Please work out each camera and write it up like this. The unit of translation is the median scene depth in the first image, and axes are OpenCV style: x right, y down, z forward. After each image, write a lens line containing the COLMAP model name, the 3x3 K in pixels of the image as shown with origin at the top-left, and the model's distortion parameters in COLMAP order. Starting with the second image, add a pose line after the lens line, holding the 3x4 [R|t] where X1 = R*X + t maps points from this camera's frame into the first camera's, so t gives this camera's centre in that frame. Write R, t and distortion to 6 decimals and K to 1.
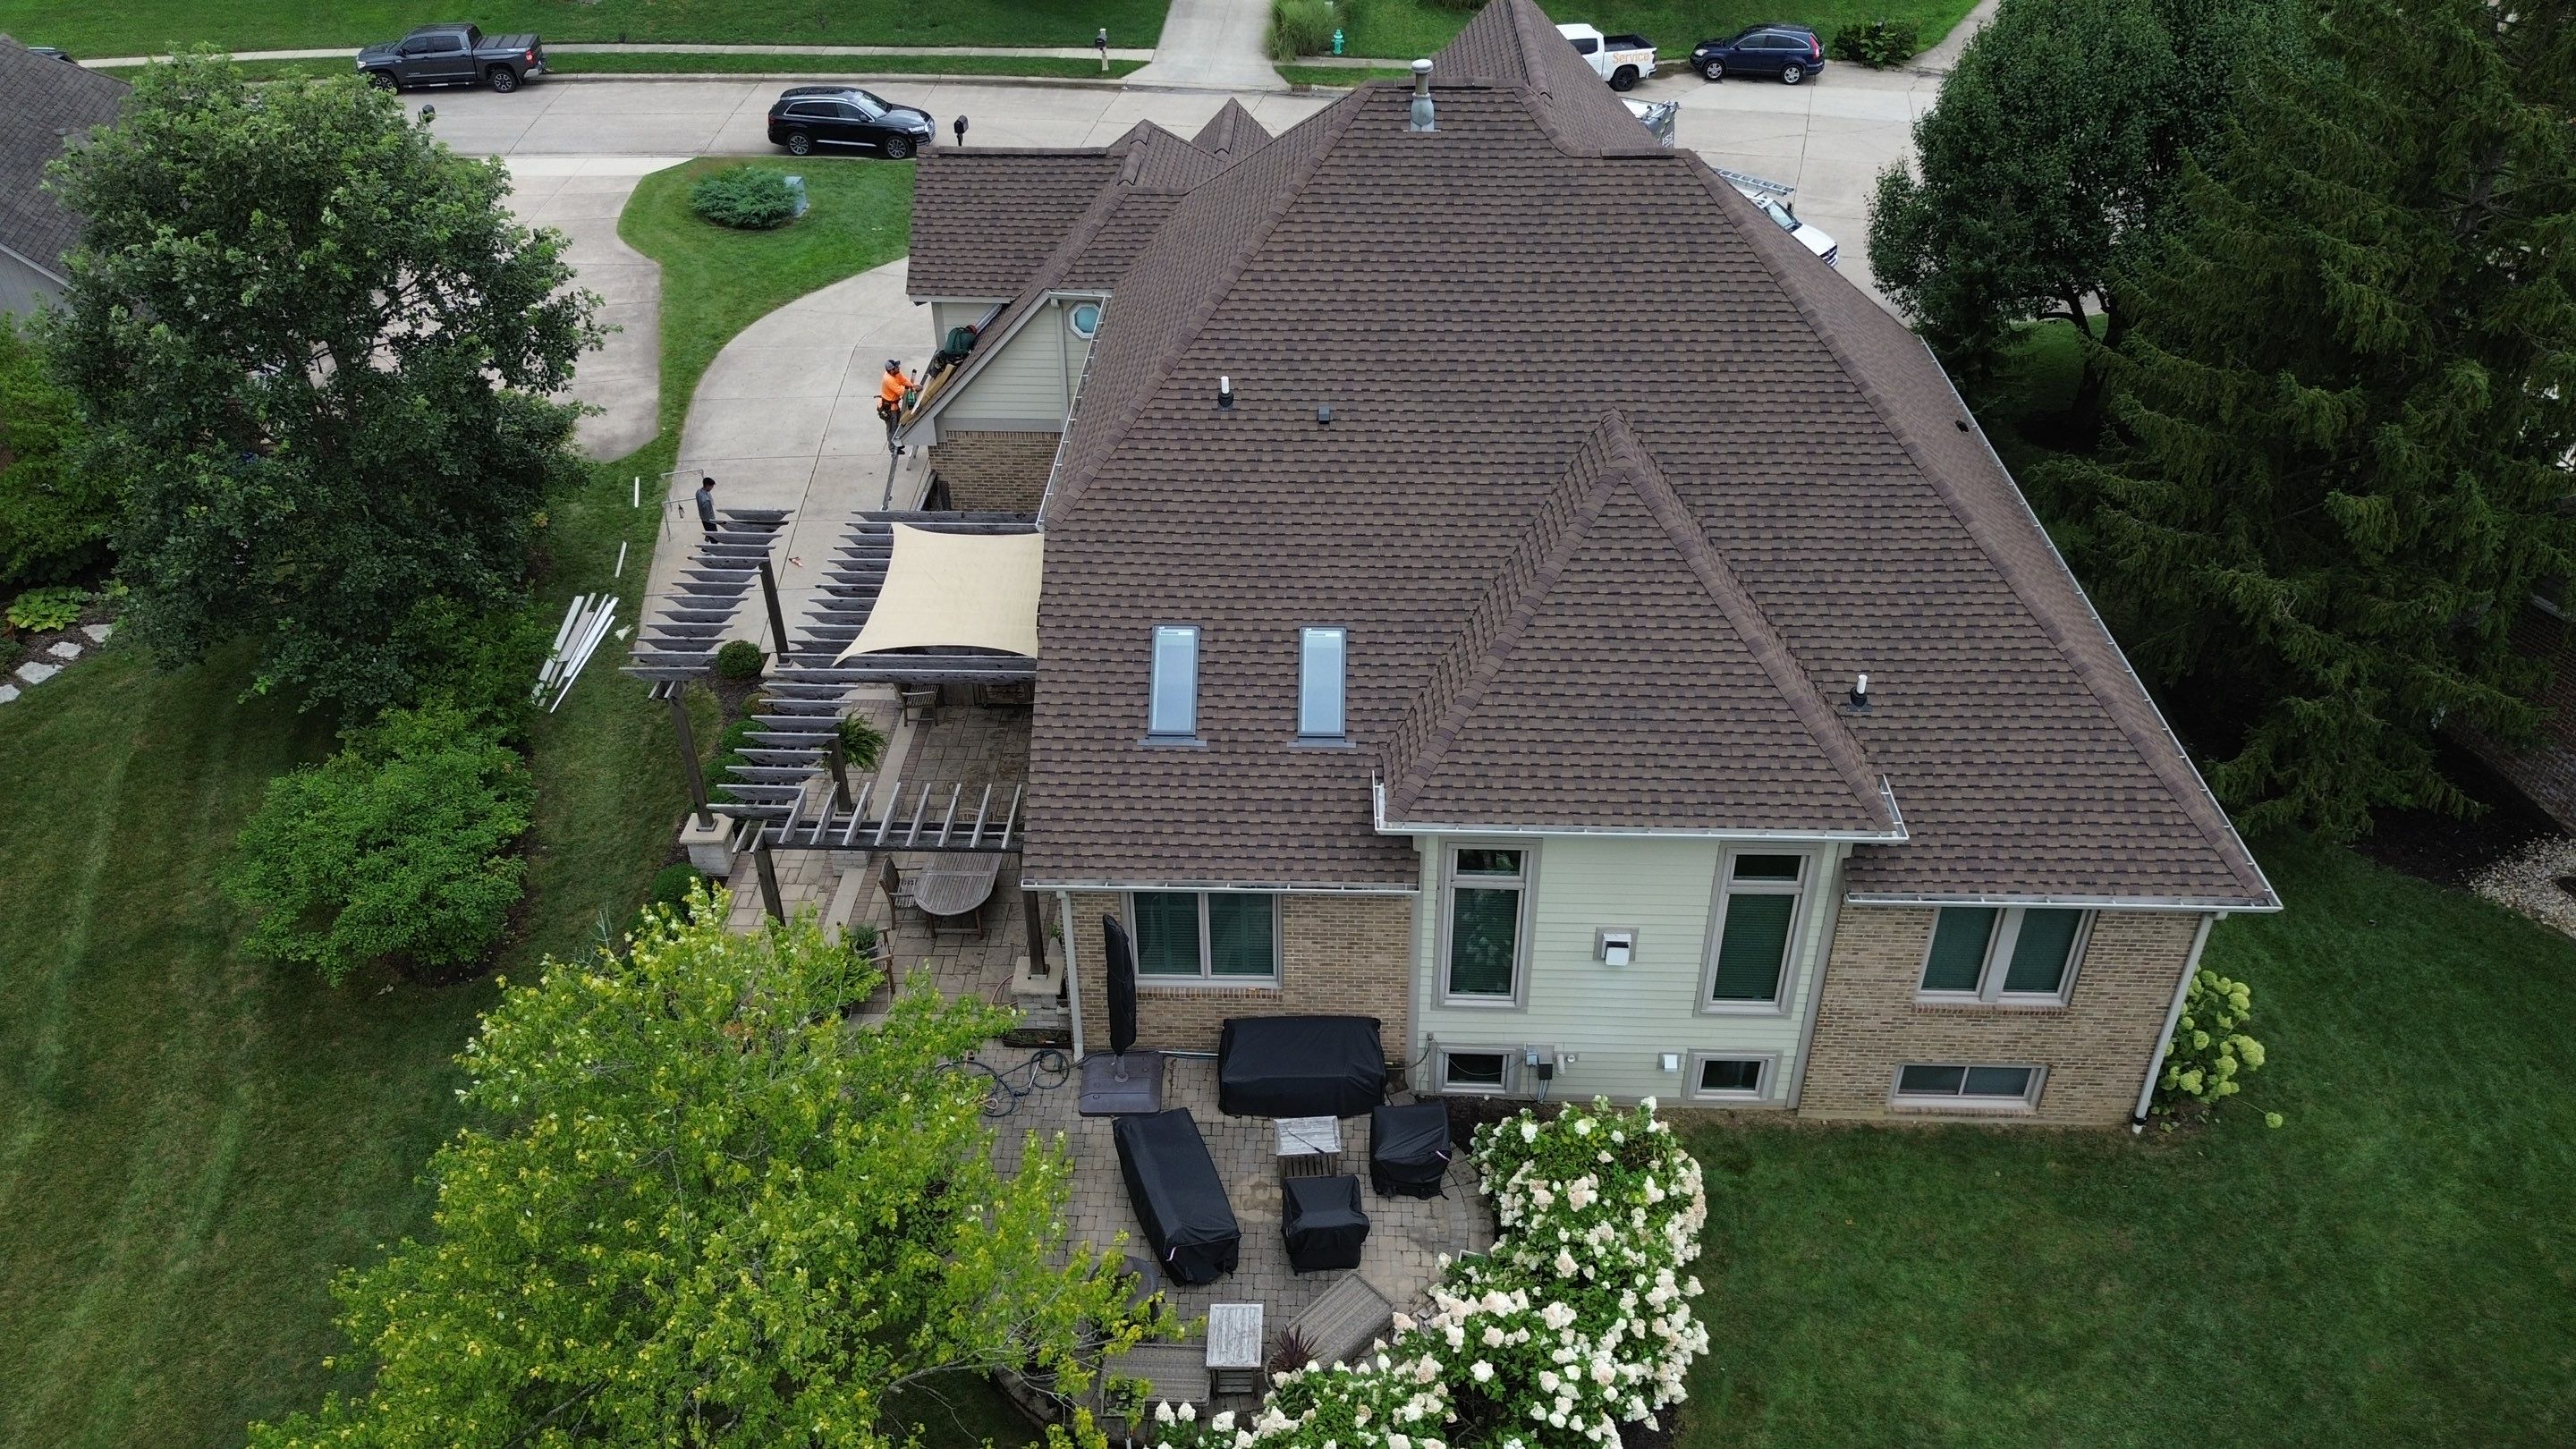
lens RADIAL K [[1832.9, 0, 1265.9], [0, 1832.9, 691.4], [0, 0, 1]] dist [0.058781, -0.049996]
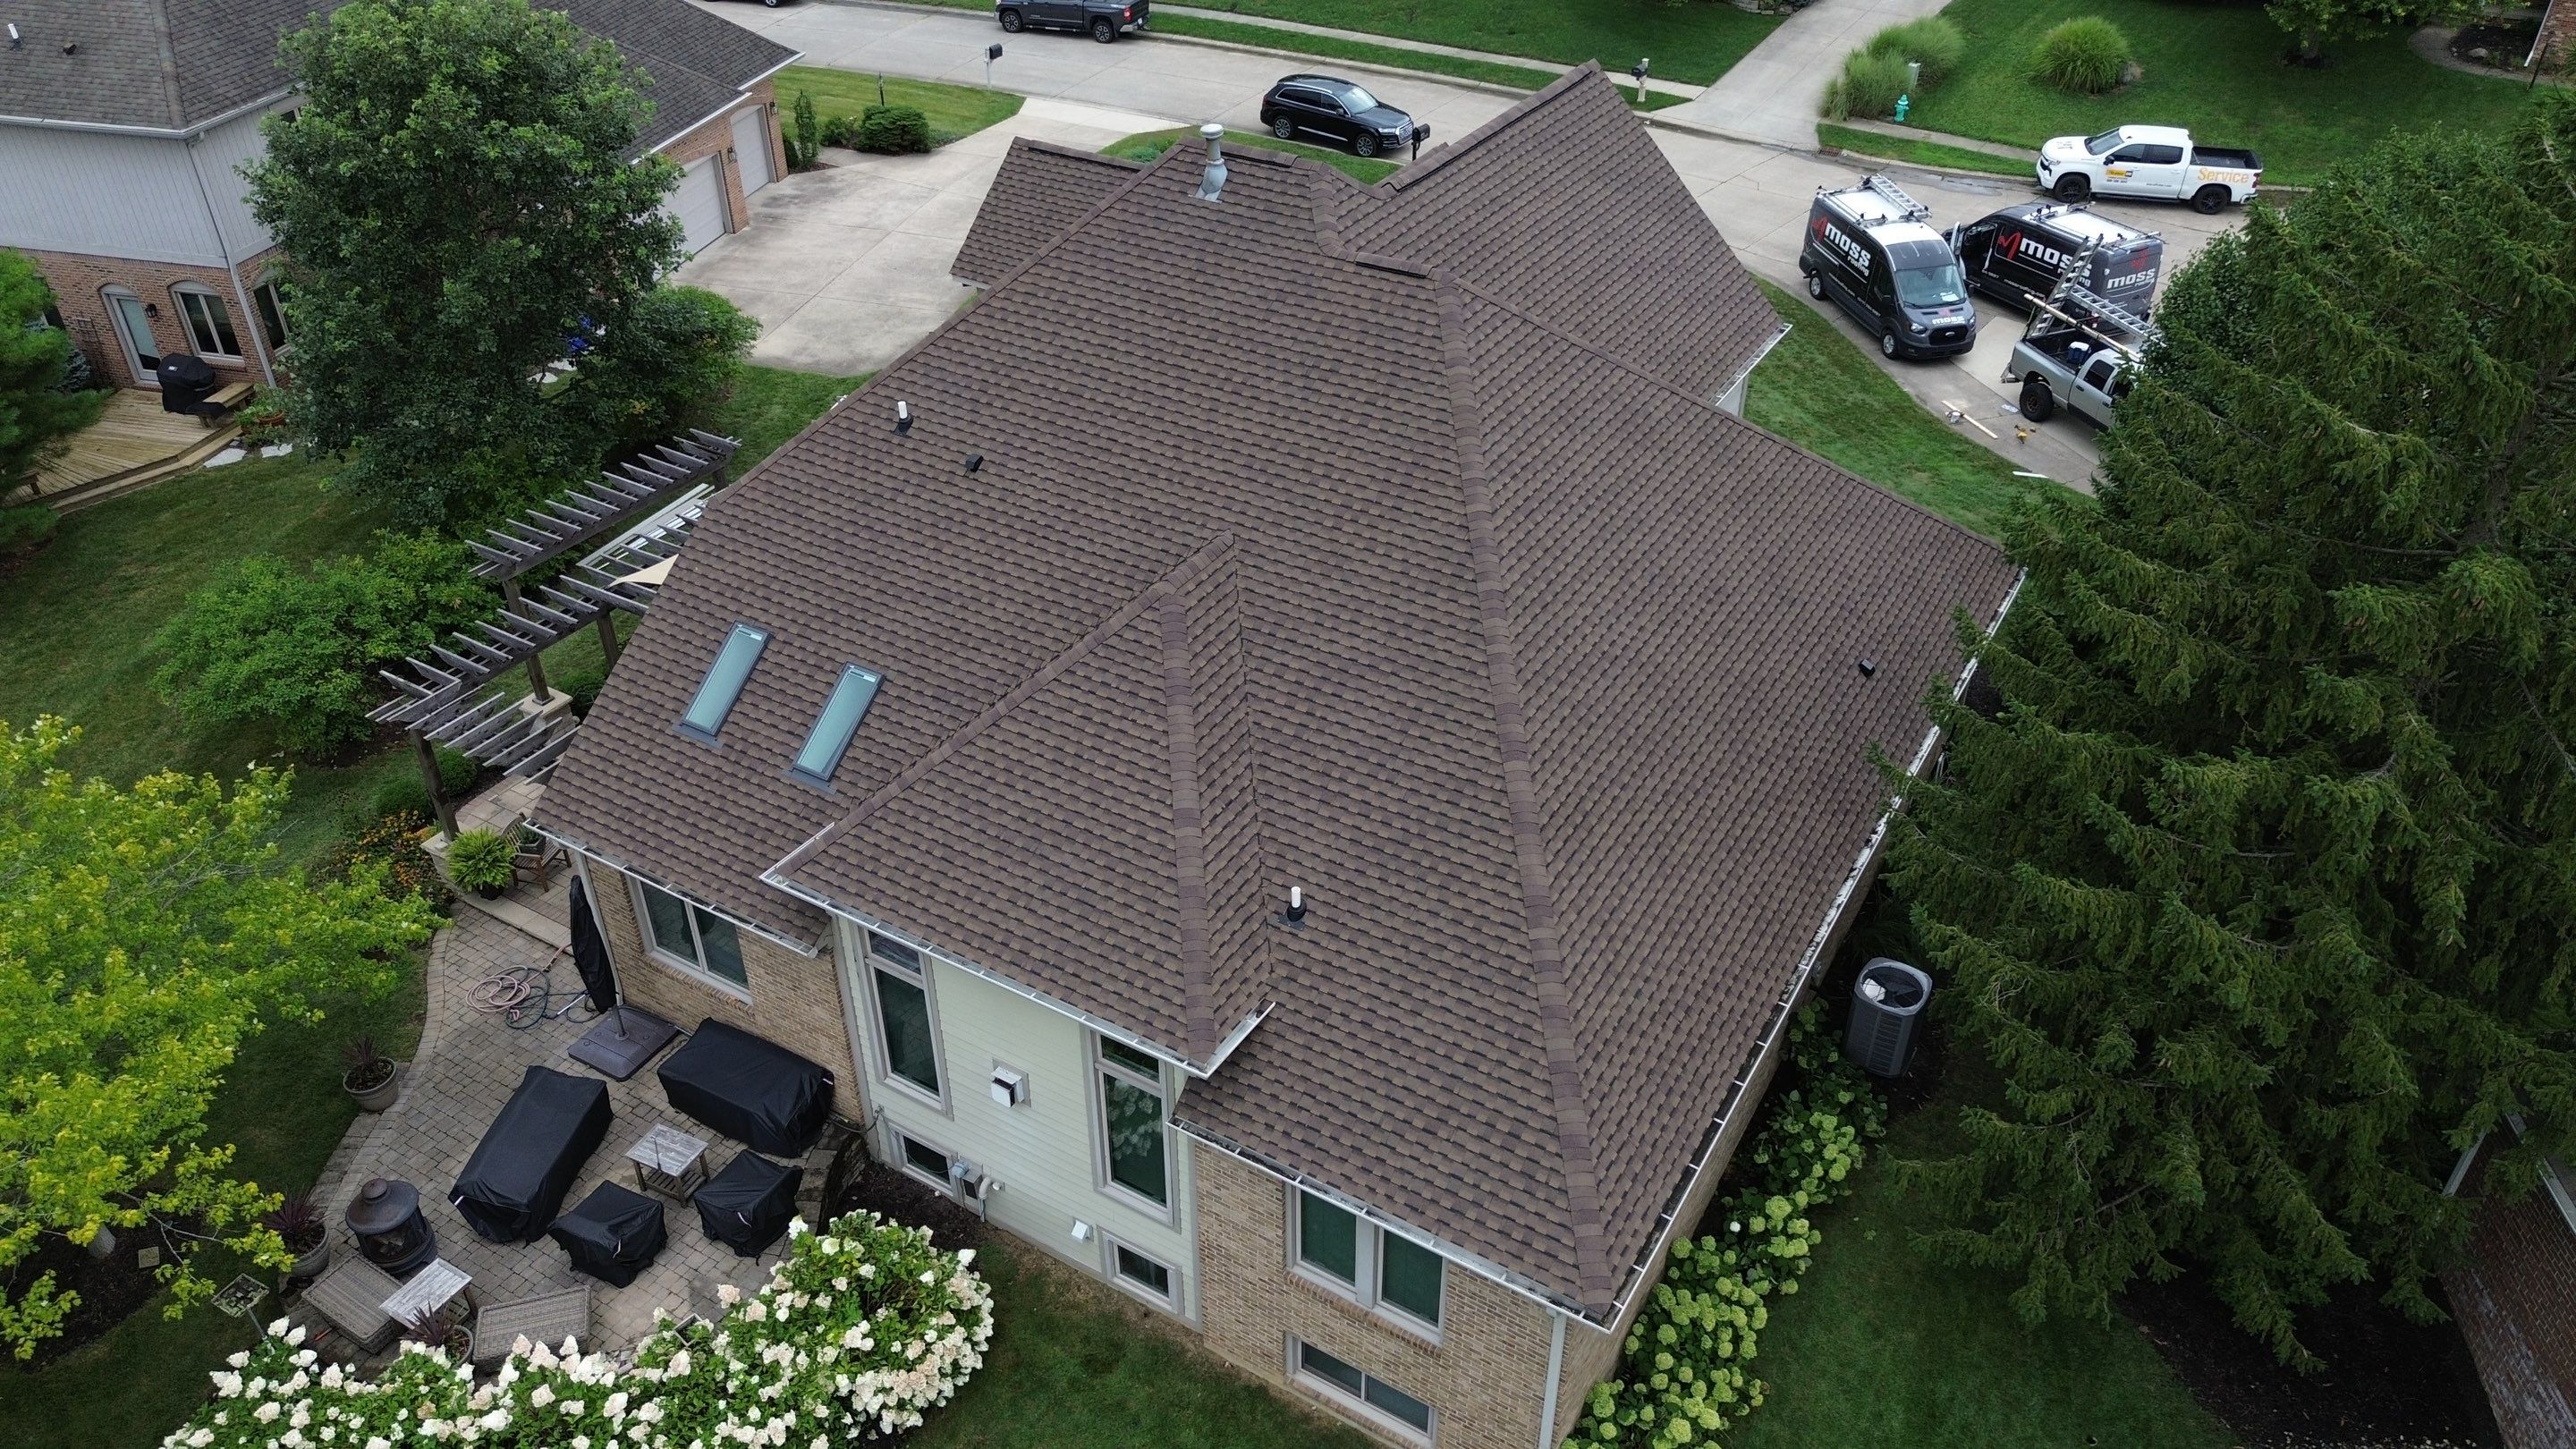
lens RADIAL K [[1832.9, 0, 1273.7], [0, 1832.9, 675.9], [0, 0, 1]] dist [0.058781, -0.049996]
pose [[0.874835, 0.274204, -0.399344, 0.611725], [-0.275706, 0.959669, 0.054960, -0.144950], [0.398308, 0.062021, 0.915152, 0.184926]]
